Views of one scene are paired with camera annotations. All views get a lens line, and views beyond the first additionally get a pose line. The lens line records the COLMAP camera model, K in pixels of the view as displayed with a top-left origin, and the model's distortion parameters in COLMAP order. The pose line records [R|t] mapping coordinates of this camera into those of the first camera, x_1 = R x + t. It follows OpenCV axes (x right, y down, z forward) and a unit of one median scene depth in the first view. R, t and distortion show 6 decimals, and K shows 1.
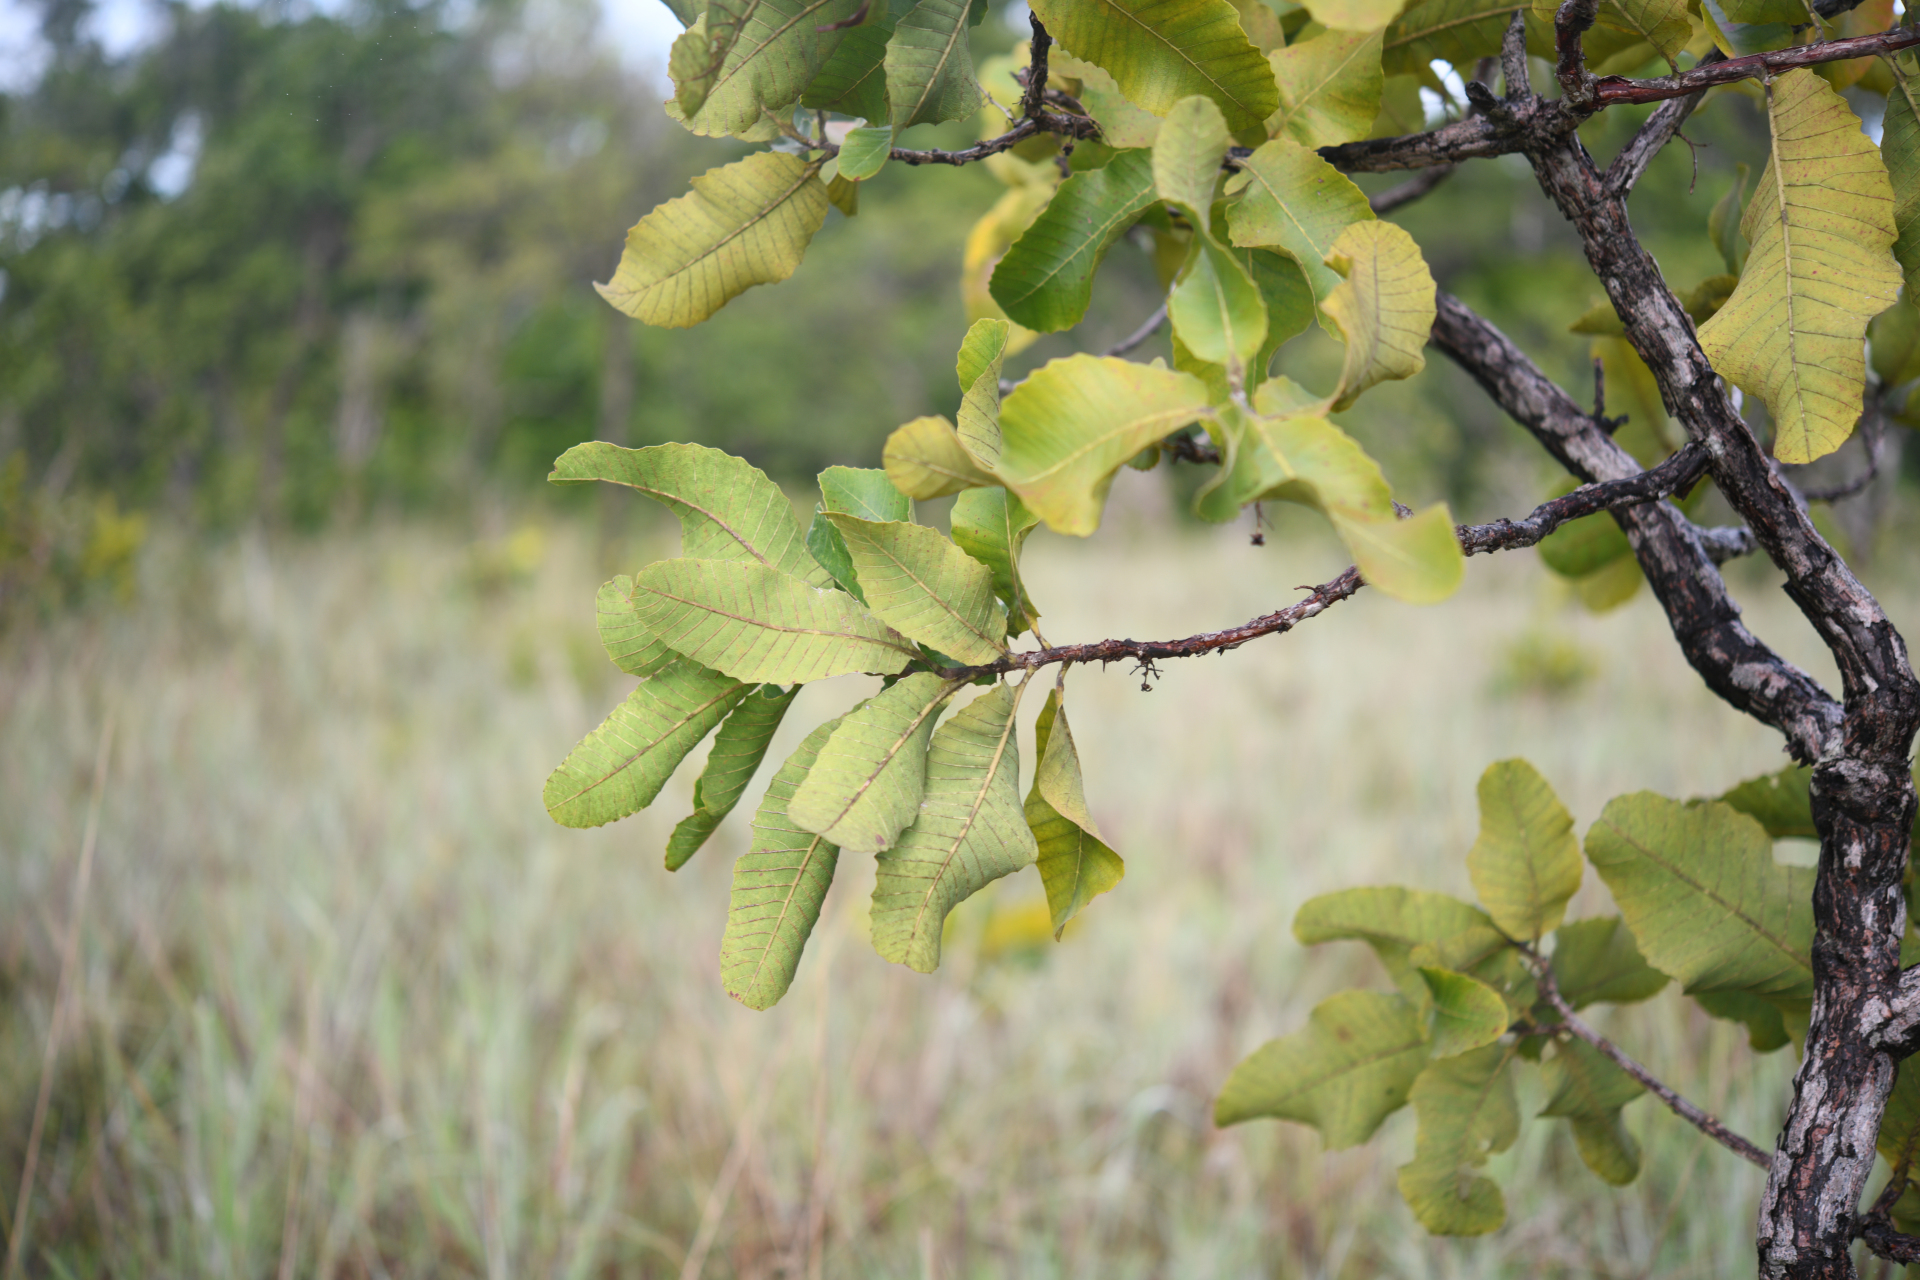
lens RADIAL K [[3203.1, 0, 966.8], [0, 3203.1, 639.4], [0, 0, 1]] dist [0.047391, 0.000000]
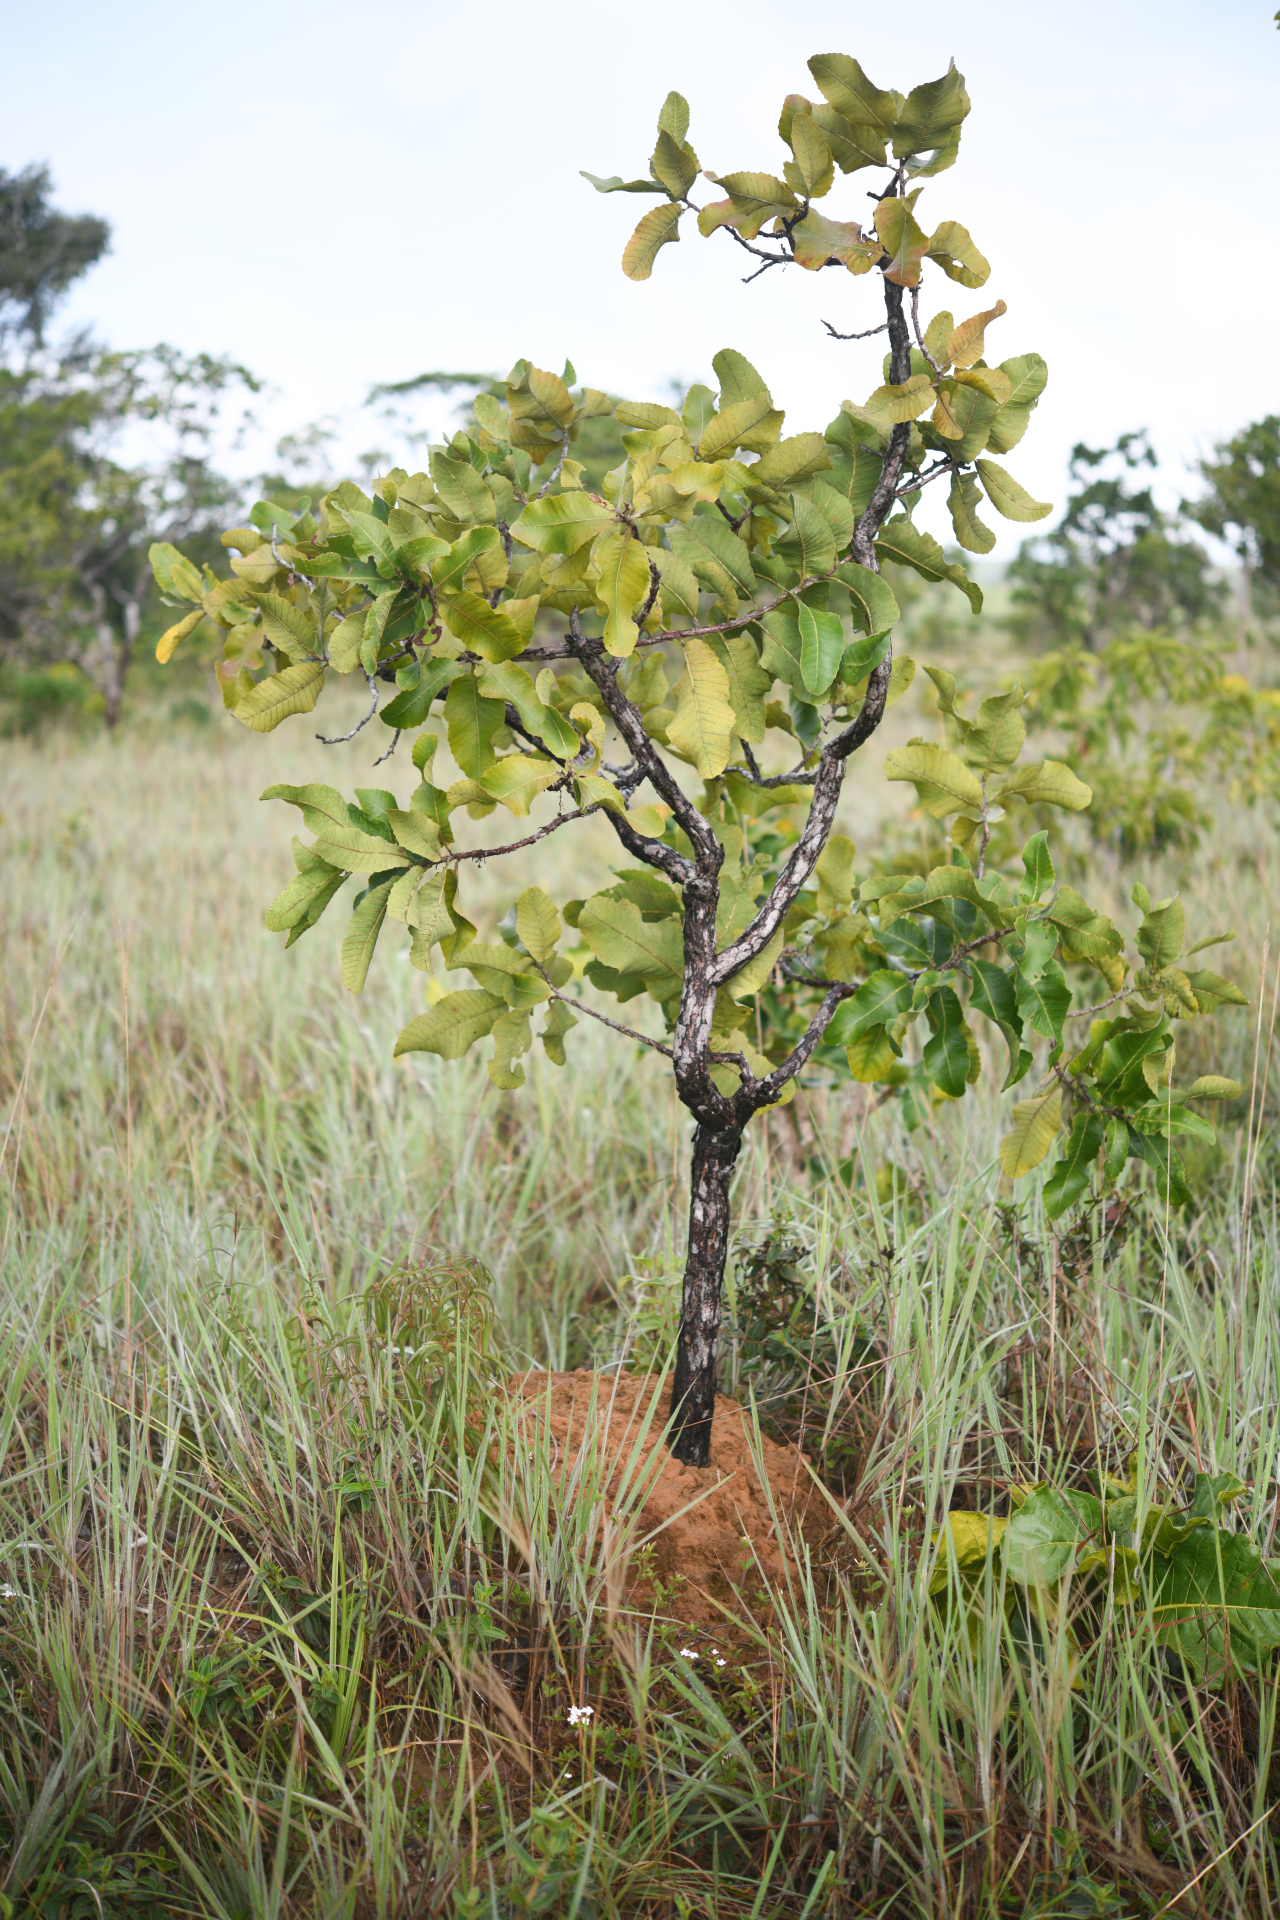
lens RADIAL K [[3203.1, 0, 648.6], [0, 3203.1, 959.9], [0, 0, 1]] dist [0.047391, 0.000000]
pose [[0.895314, -0.064902, 0.440682, -0.955958], [0.040459, 0.997088, 0.064649, -0.071114], [-0.443594, -0.040052, 0.895332, -1.402074]]
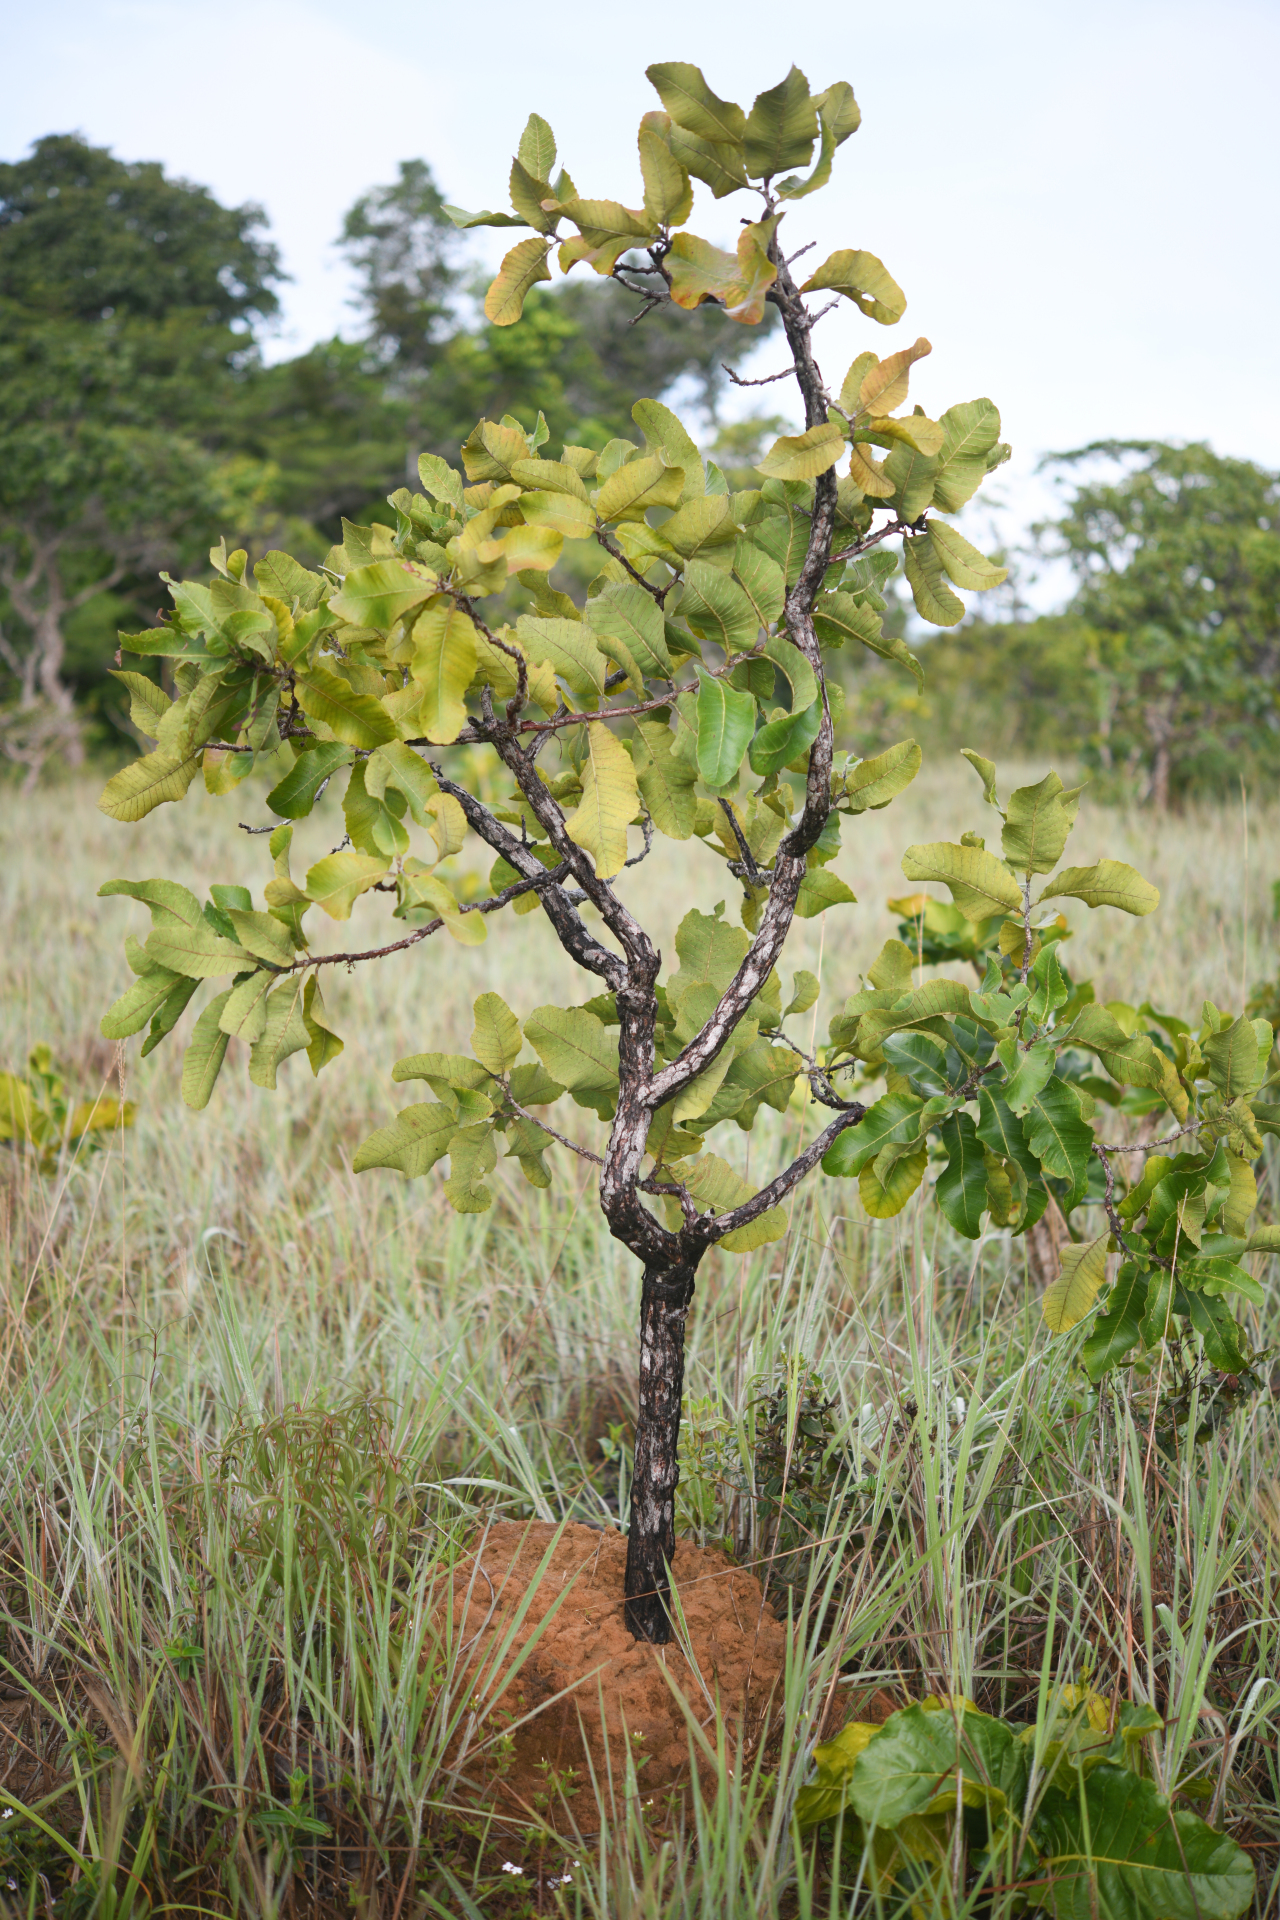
lens RADIAL K [[3203.1, 0, 637.3], [0, 3203.1, 962.5], [0, 0, 1]] dist [0.047391, 0.000000]
pose [[0.971176, -0.037493, 0.235397, -0.290352], [0.029729, 0.998893, 0.036447, -0.070937], [-0.236503, -0.028398, 0.971216, -1.354208]]
